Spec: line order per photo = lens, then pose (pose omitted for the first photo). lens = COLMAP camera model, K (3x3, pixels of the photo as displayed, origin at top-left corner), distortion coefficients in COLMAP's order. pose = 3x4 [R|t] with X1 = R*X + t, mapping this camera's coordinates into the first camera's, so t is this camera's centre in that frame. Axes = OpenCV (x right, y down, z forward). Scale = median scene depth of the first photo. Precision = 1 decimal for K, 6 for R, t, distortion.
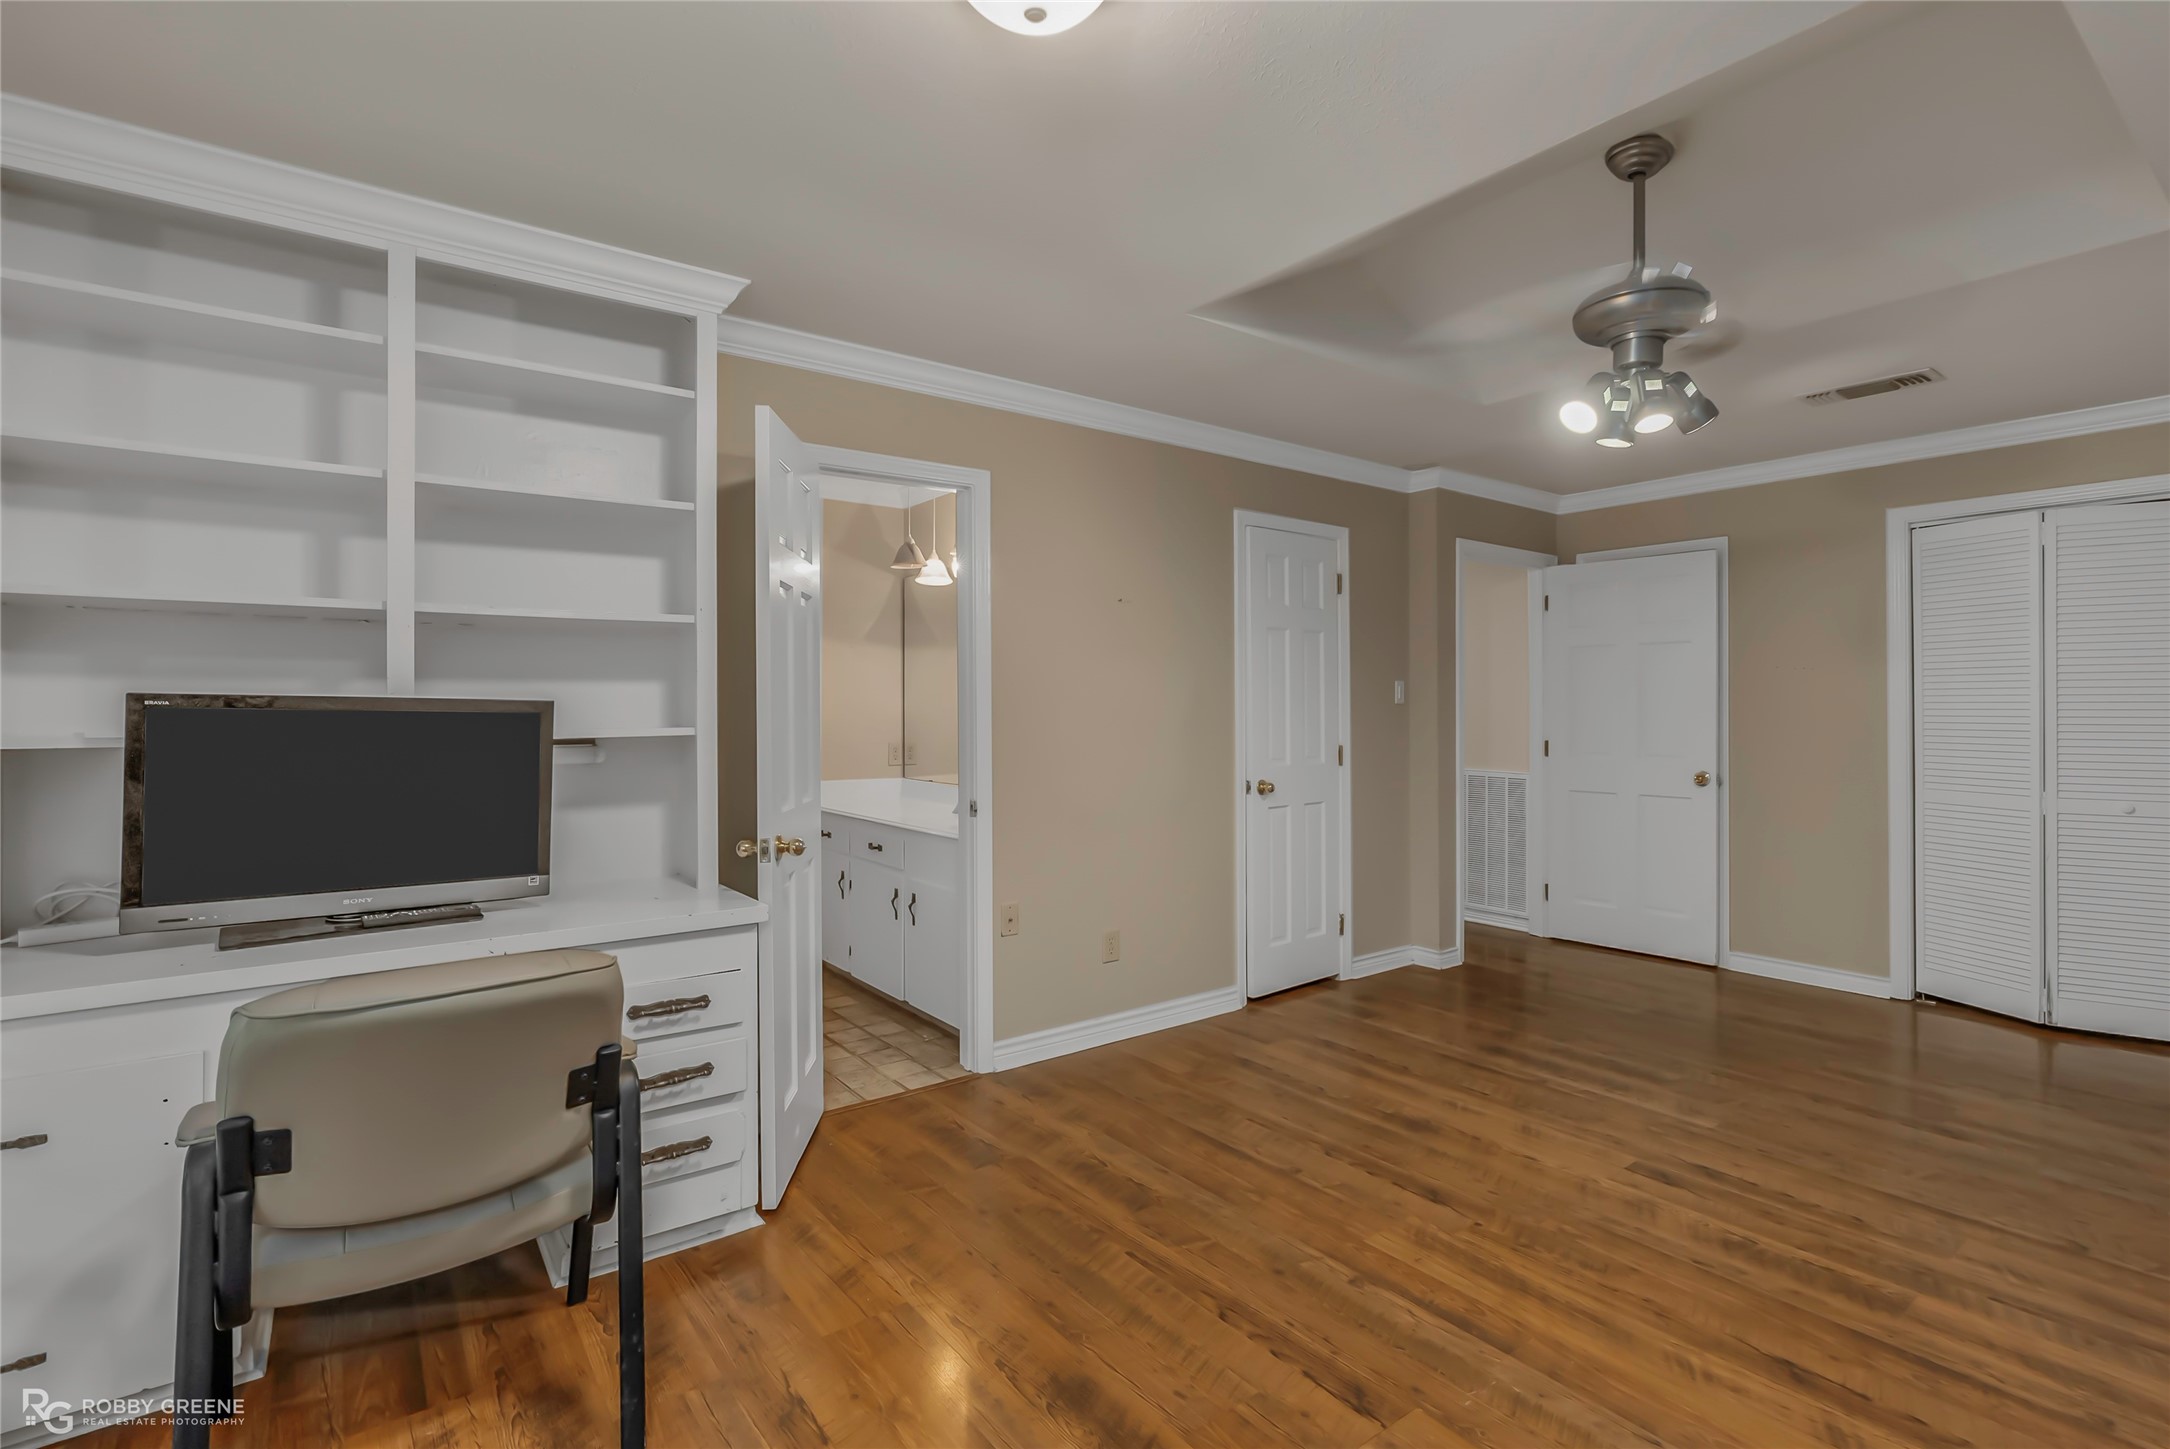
lens RADIAL K [[1003.1, 0, 1078.1], [0, 1003.1, 713.3], [0, 0, 1]] dist [-0.003009, 0.000457]
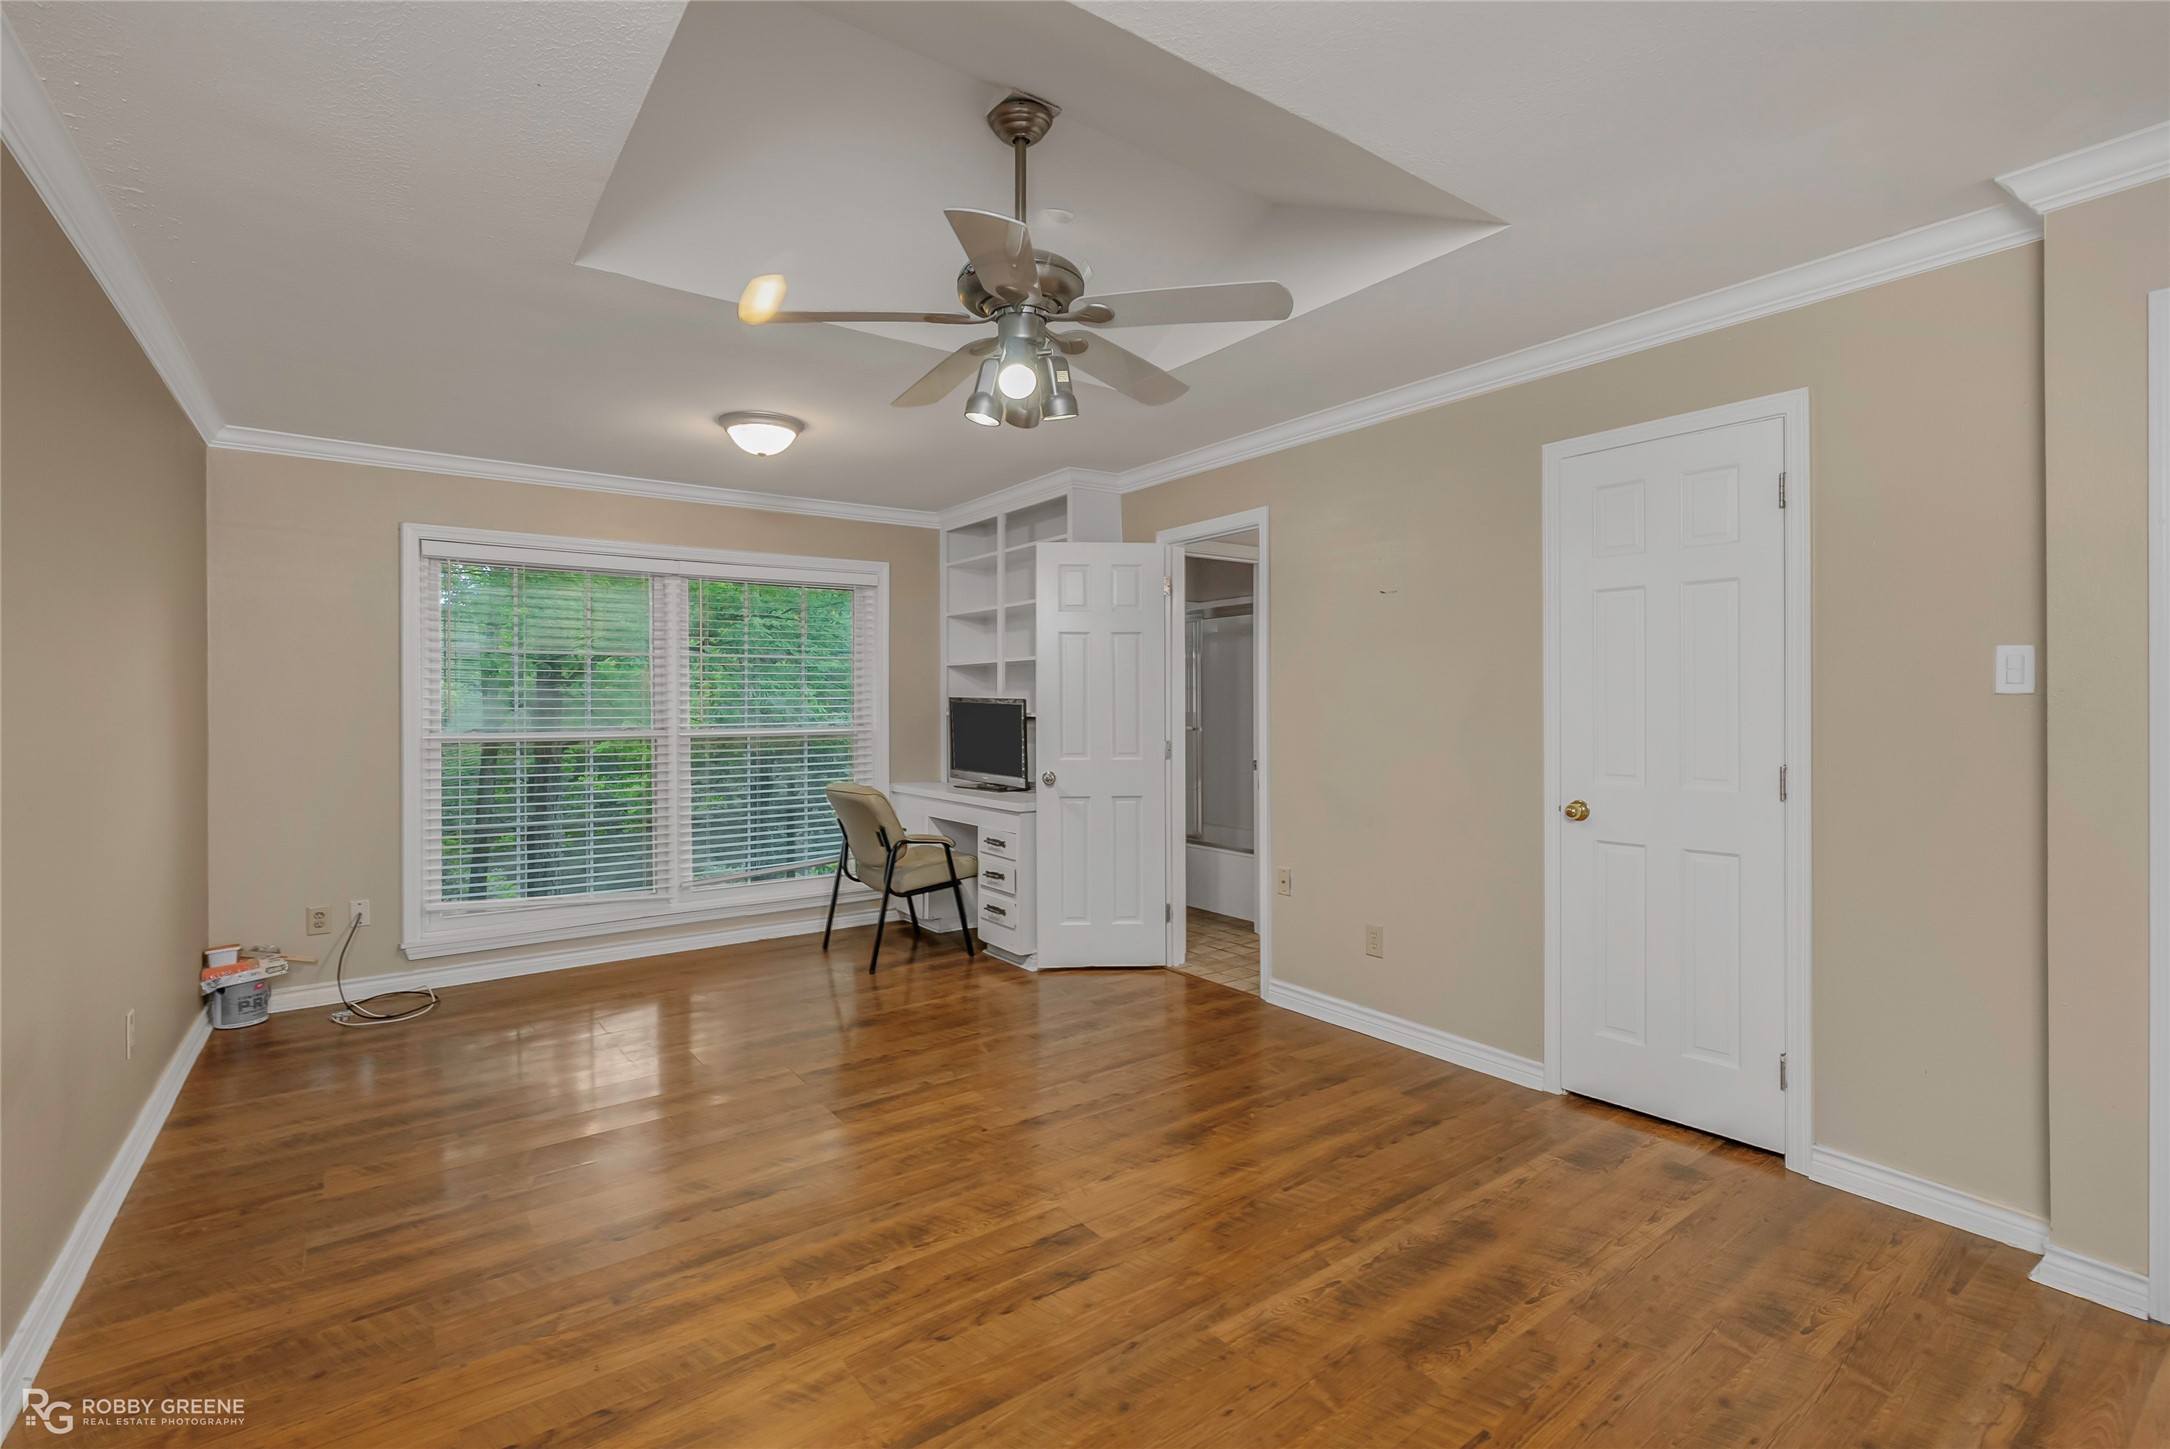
lens RADIAL K [[1003.1, 0, 1083.0], [0, 1003.1, 714.9], [0, 0, 1]] dist [-0.003009, 0.000457]
pose [[-0.026232, 0.012678, -0.999575, 1.529014], [0.004887, 0.999909, 0.012554, -0.004785], [0.999644, -0.004556, -0.026292, 1.103617]]
